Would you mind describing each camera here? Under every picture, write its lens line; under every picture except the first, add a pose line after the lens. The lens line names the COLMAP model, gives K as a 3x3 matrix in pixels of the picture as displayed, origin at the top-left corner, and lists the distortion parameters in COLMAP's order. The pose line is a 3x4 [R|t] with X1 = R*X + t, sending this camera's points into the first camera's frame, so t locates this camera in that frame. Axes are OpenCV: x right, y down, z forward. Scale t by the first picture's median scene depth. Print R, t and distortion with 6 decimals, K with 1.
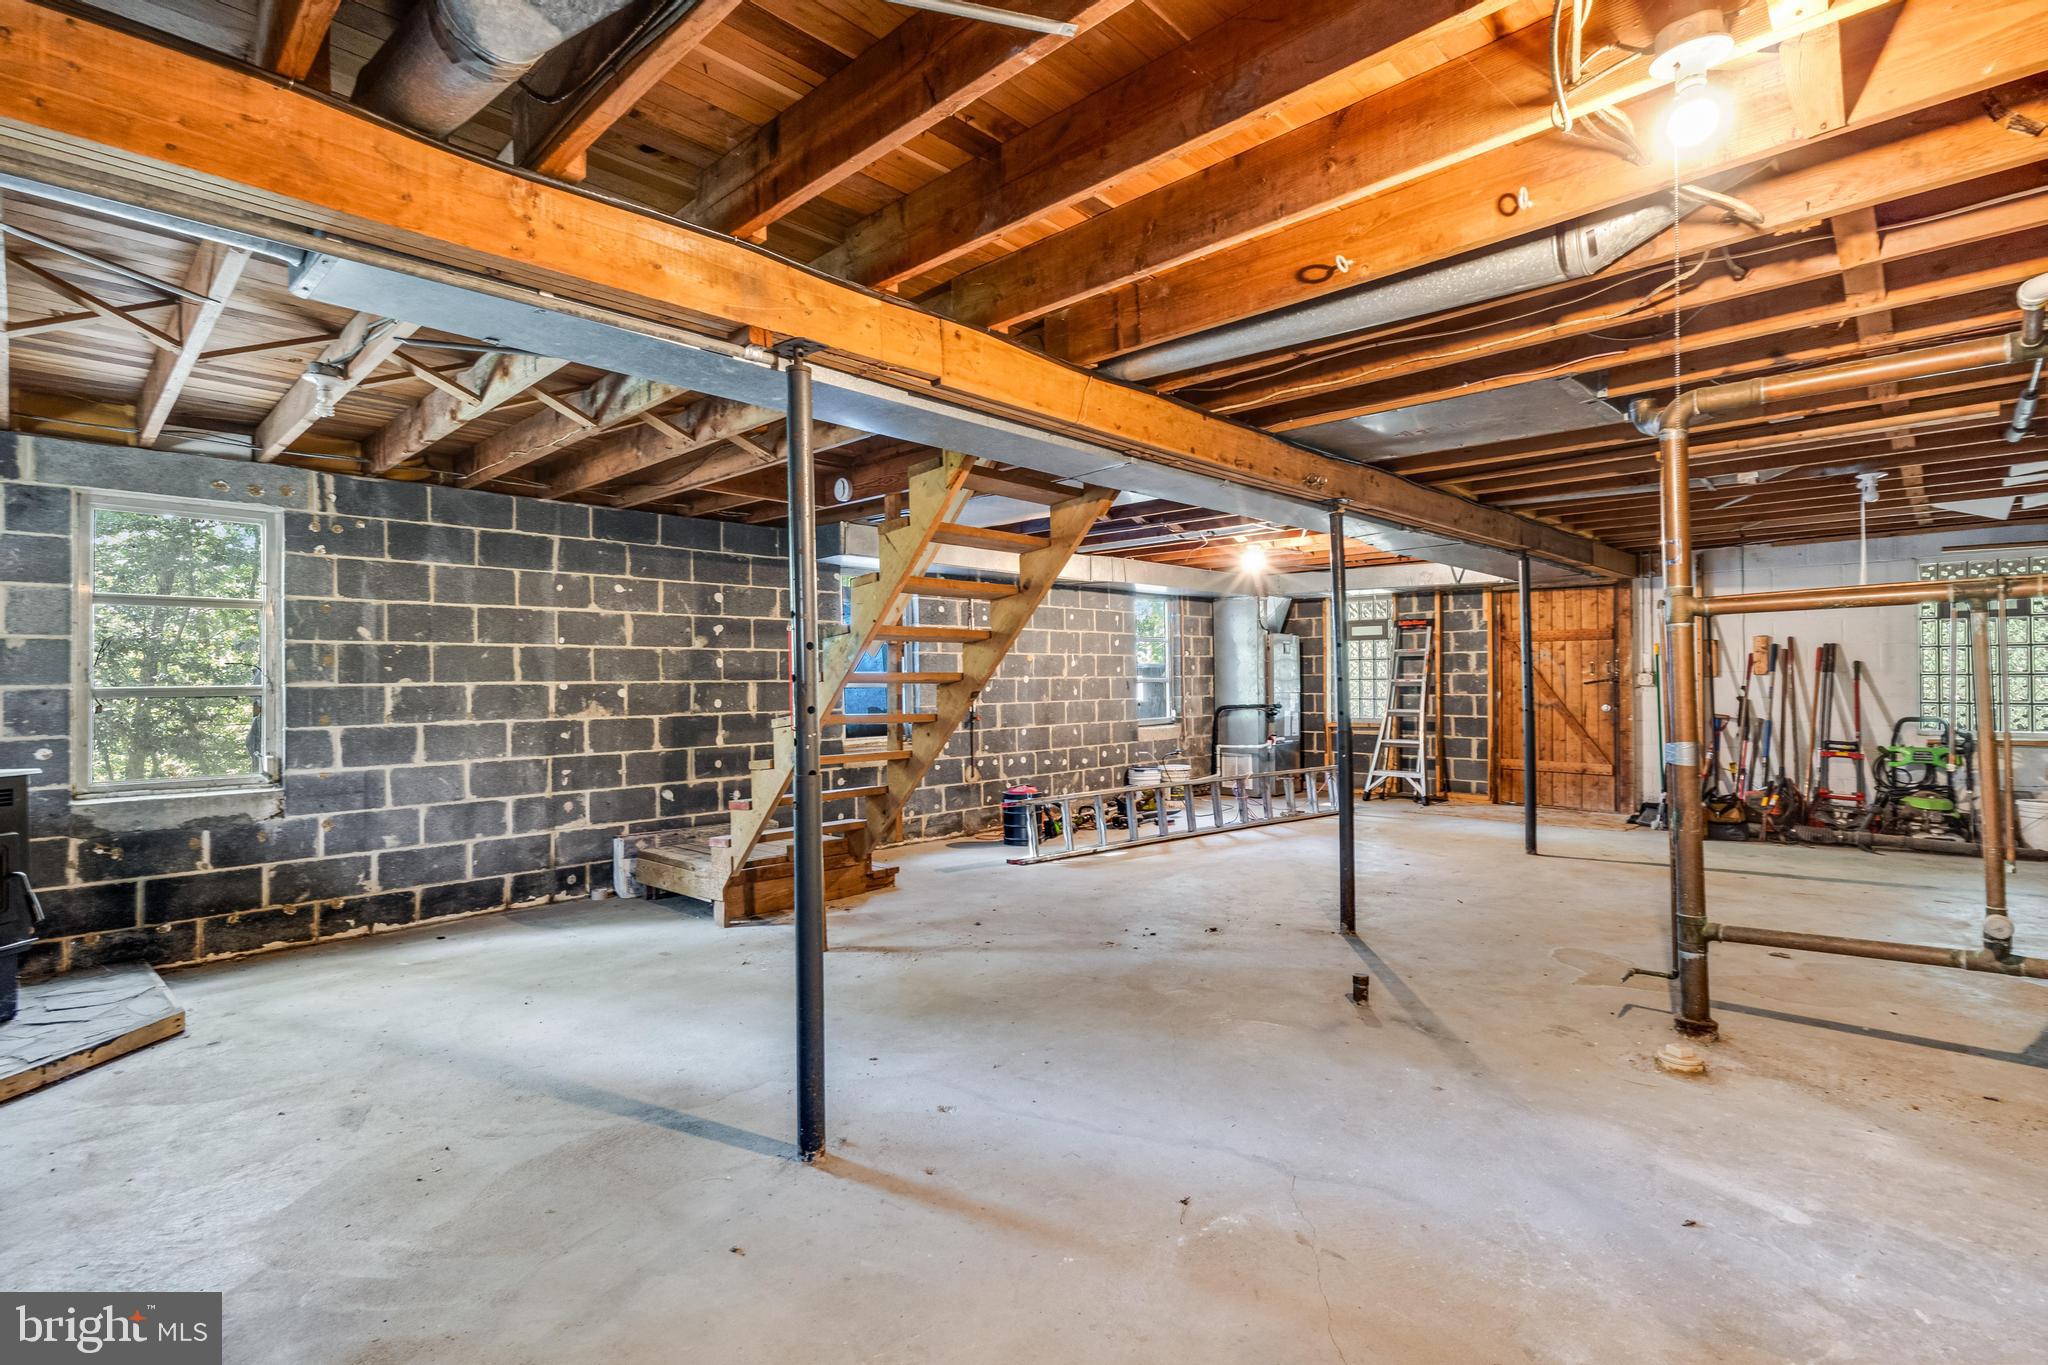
lens RADIAL K [[951.6, 0, 1031.8], [0, 951.6, 673.9], [0, 0, 1]] dist [0.003968, 0.000250]
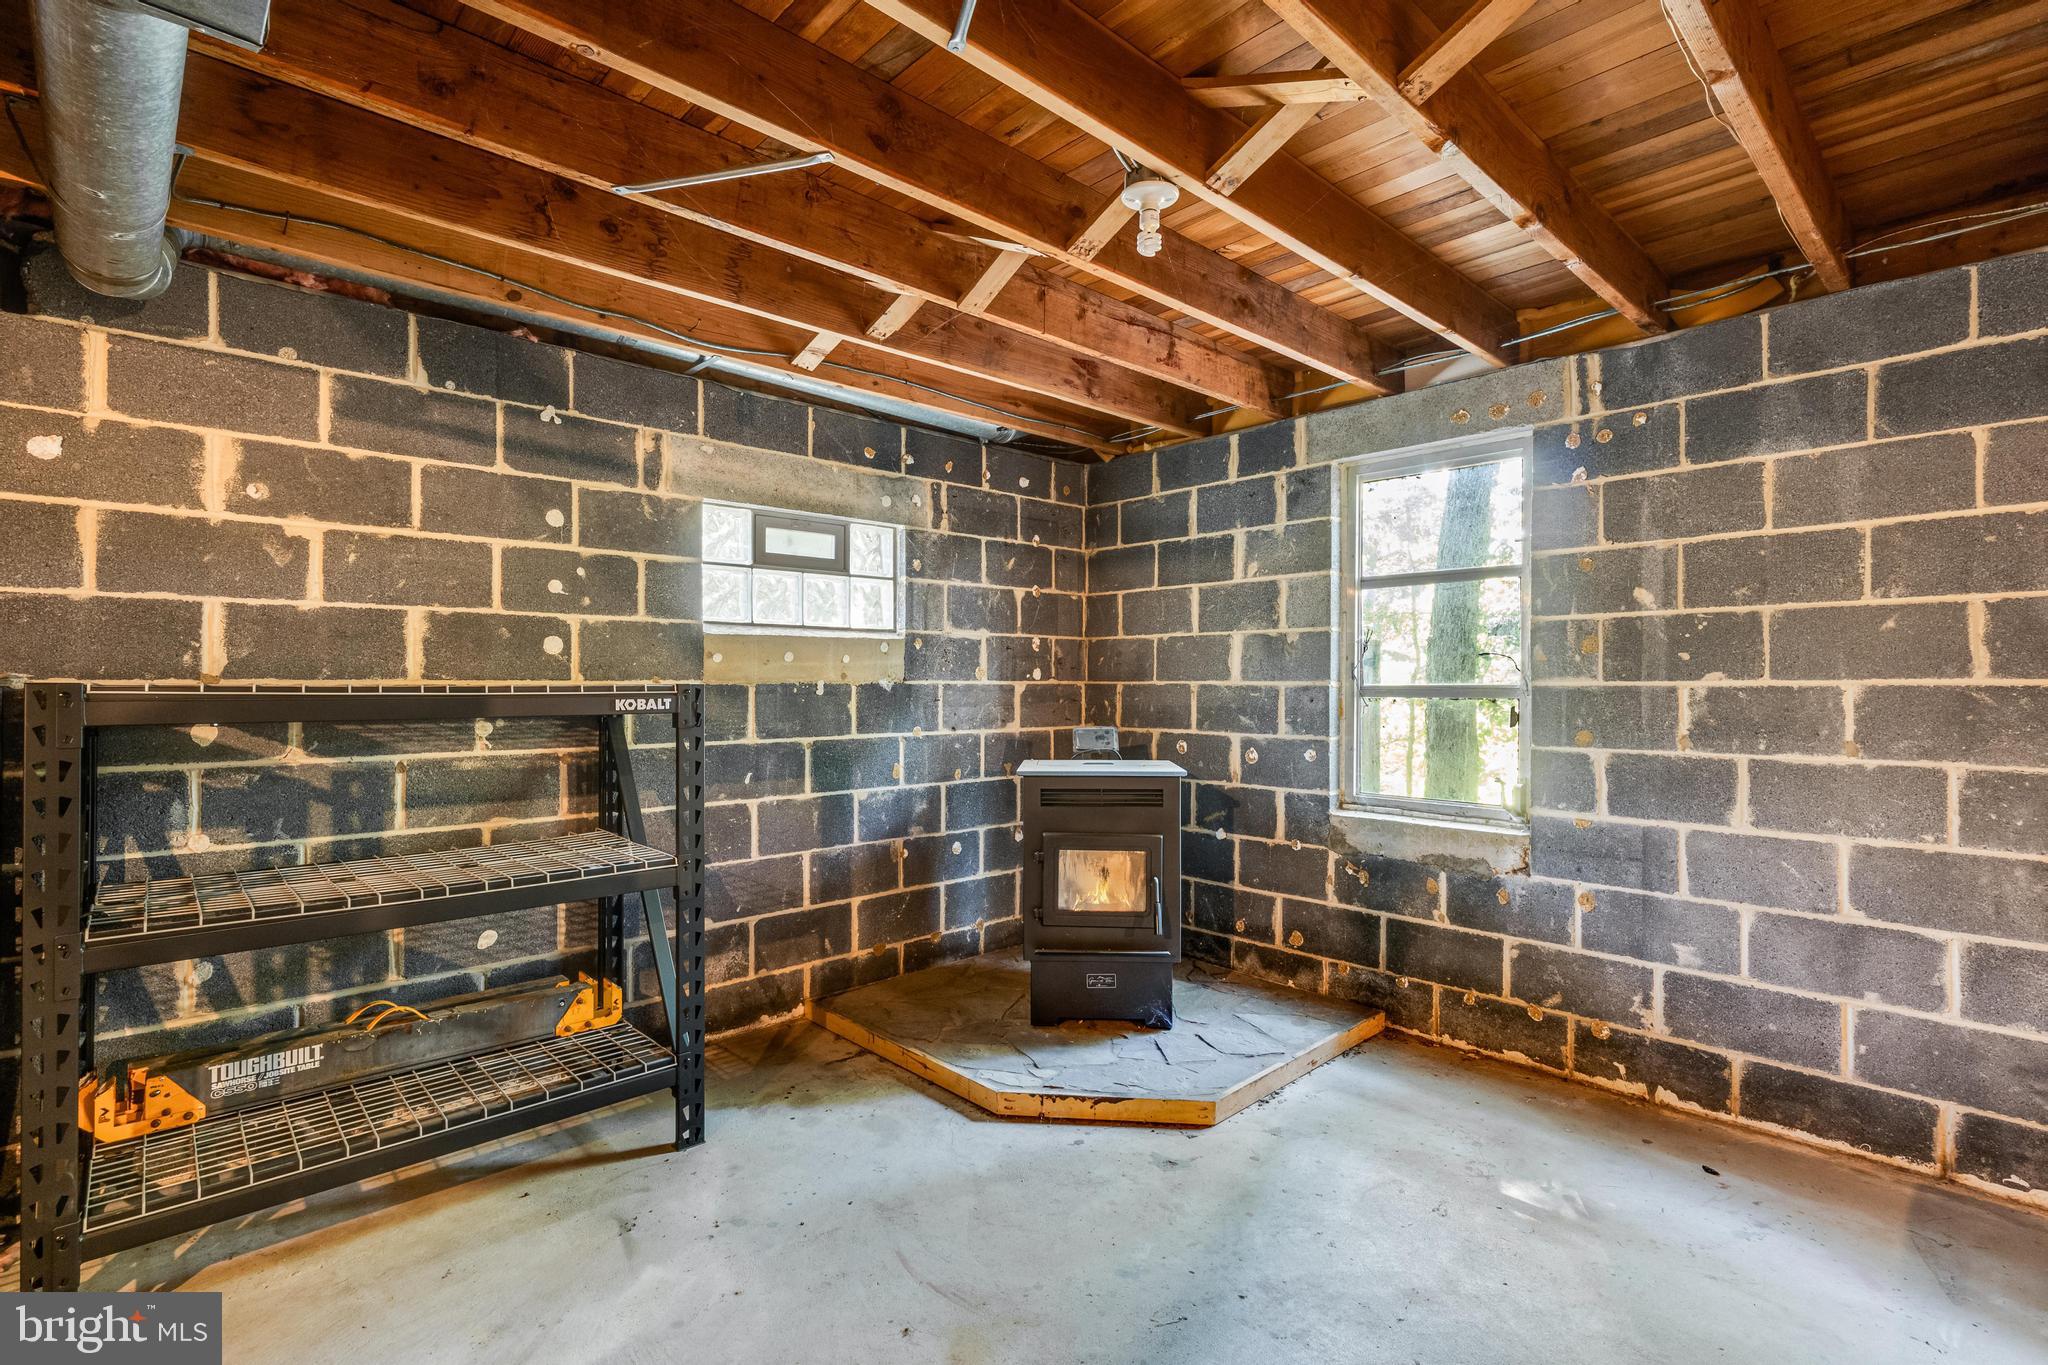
lens RADIAL K [[951.6, 0, 1030.9], [0, 951.6, 678.4], [0, 0, 1]] dist [0.003968, 0.000250]
pose [[-0.059569, 0.002978, -0.998220, -0.074387], [0.006411, 0.999976, 0.002601, 0.004143], [0.998204, -0.006245, -0.059587, 0.640773]]
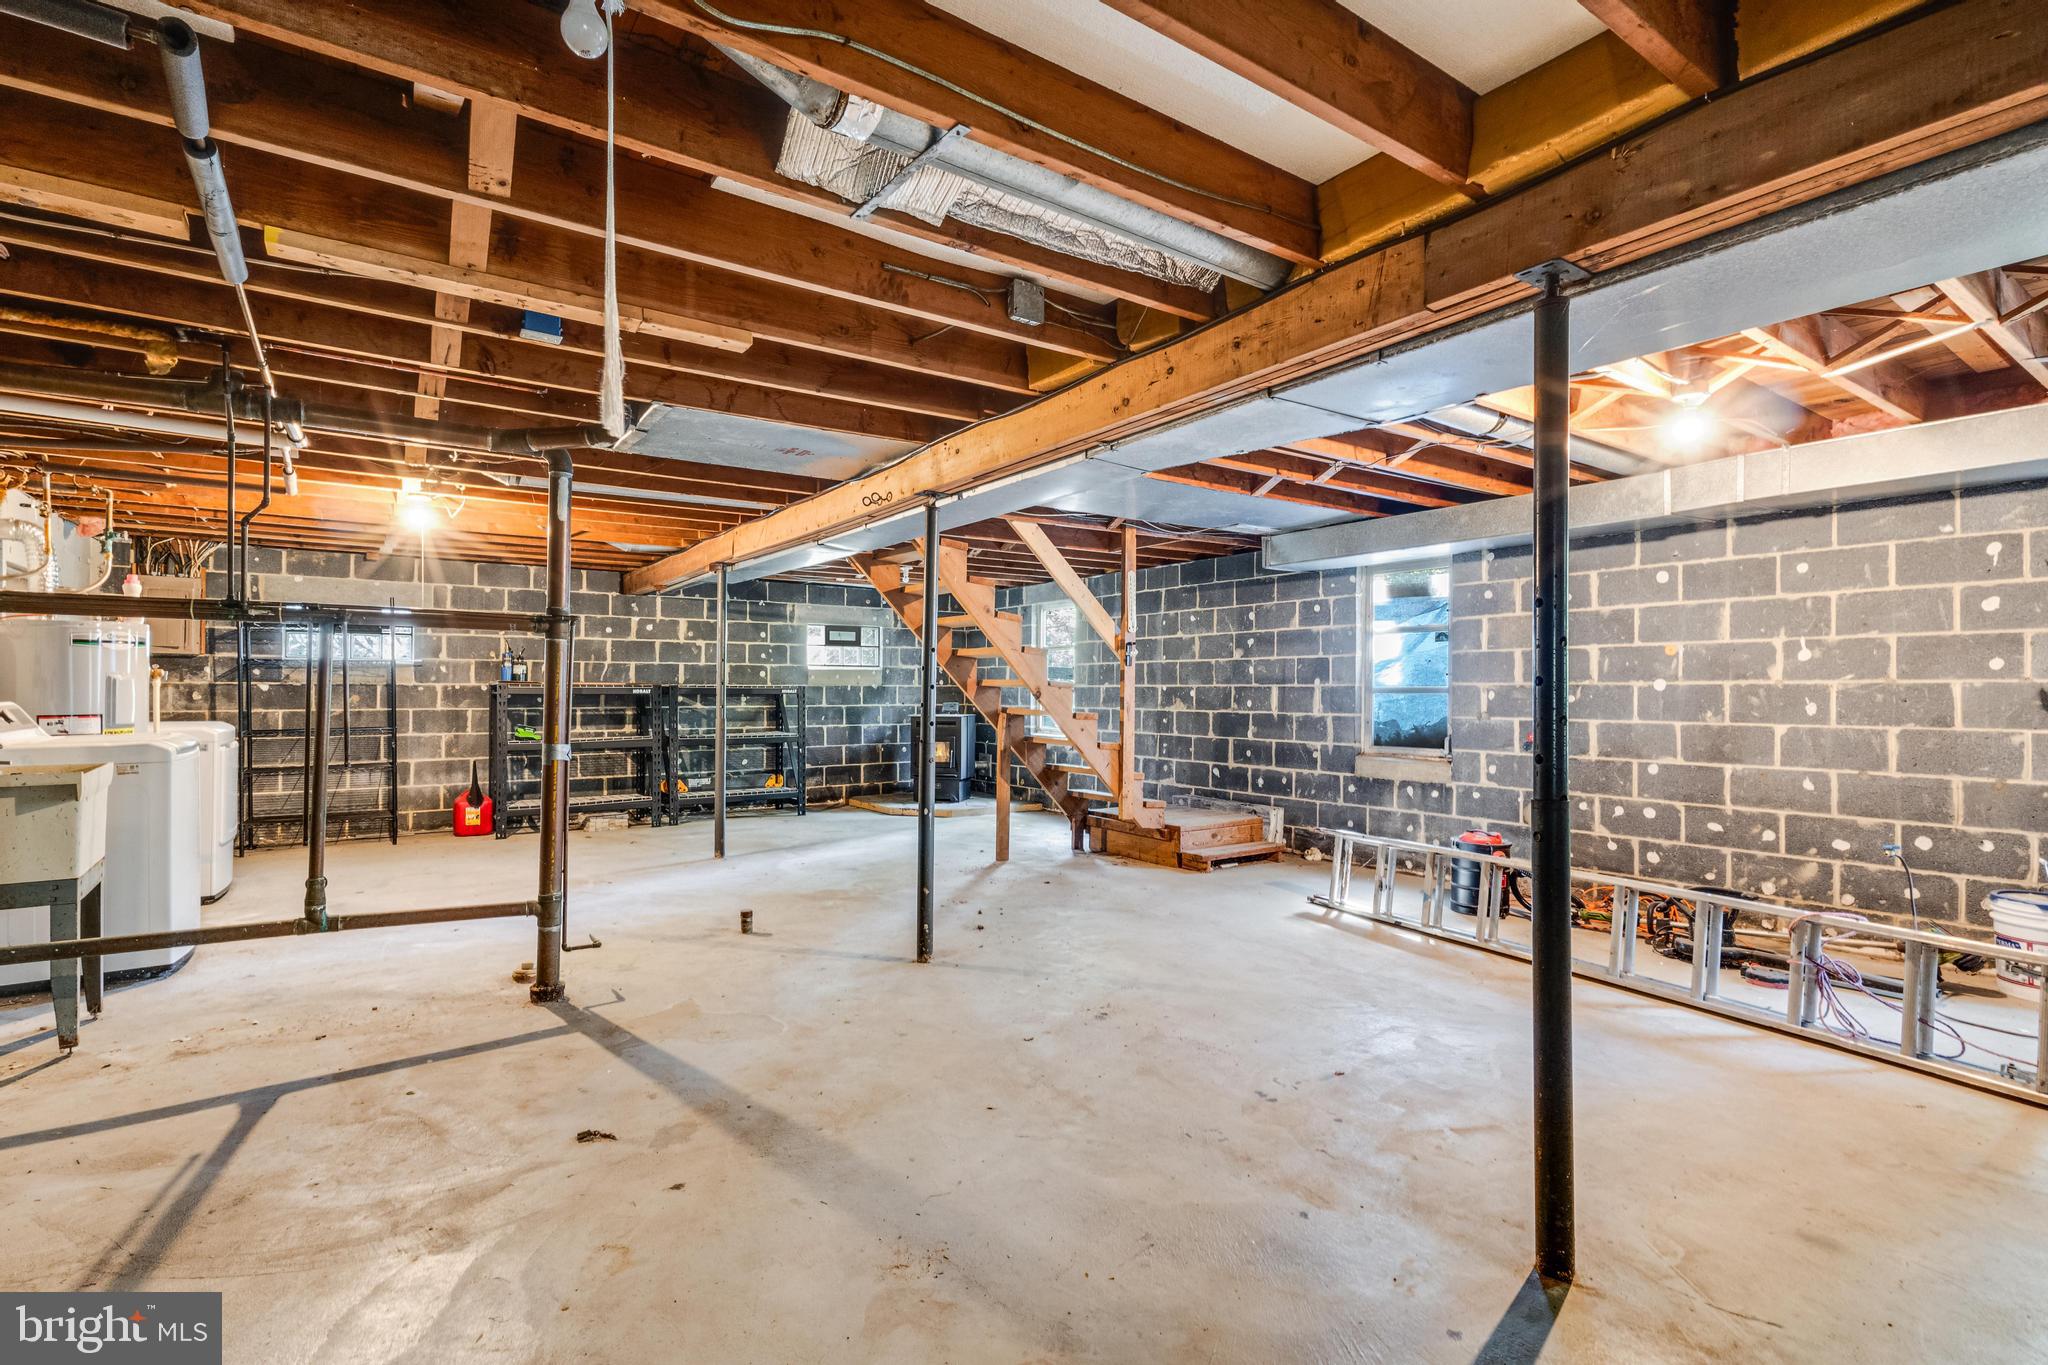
lens RADIAL K [[951.6, 0, 1031.4], [0, 951.6, 685.7], [0, 0, 1]] dist [0.003968, 0.000250]
pose [[-0.187789, 0.004967, -0.982197, 1.158055], [0.005831, 0.999975, 0.003942, 0.002521], [0.982192, -0.004987, -0.187813, 1.212349]]
